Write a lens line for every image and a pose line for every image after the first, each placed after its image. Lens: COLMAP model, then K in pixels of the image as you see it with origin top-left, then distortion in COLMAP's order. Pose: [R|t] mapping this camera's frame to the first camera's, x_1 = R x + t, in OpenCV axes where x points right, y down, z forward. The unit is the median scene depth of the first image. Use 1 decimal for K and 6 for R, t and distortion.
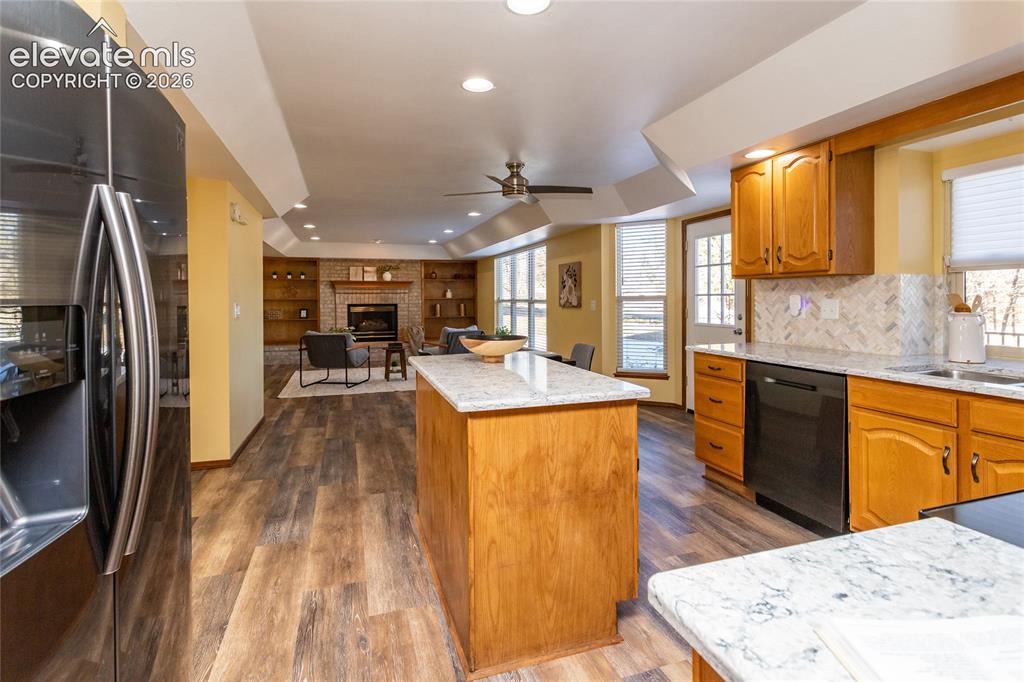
lens RADIAL K [[508.9, 0, 576.4], [0, 508.9, 302.0], [0, 0, 1]] dist [0.002666, -0.000133]
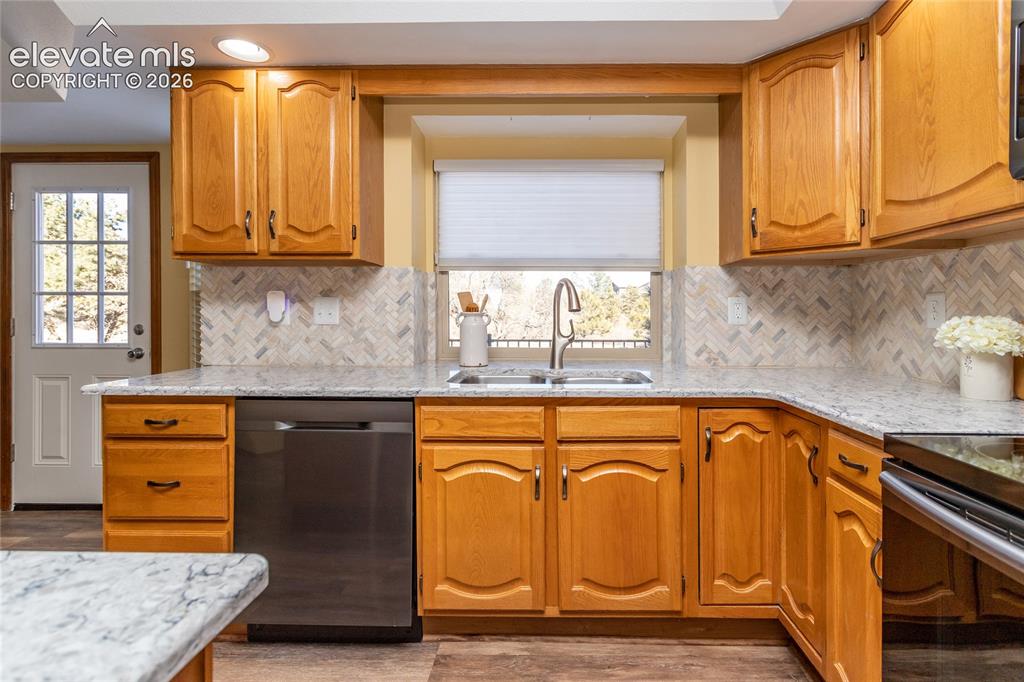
lens RADIAL K [[508.9, 0, 520.3], [0, 508.9, 313.1], [0, 0, 1]] dist [0.002666, -0.000133]
pose [[0.464480, 0.002042, 0.885581, -0.020050], [0.008971, 0.999935, -0.007011, 0.025603], [-0.885538, 0.011201, 0.464432, 0.434440]]
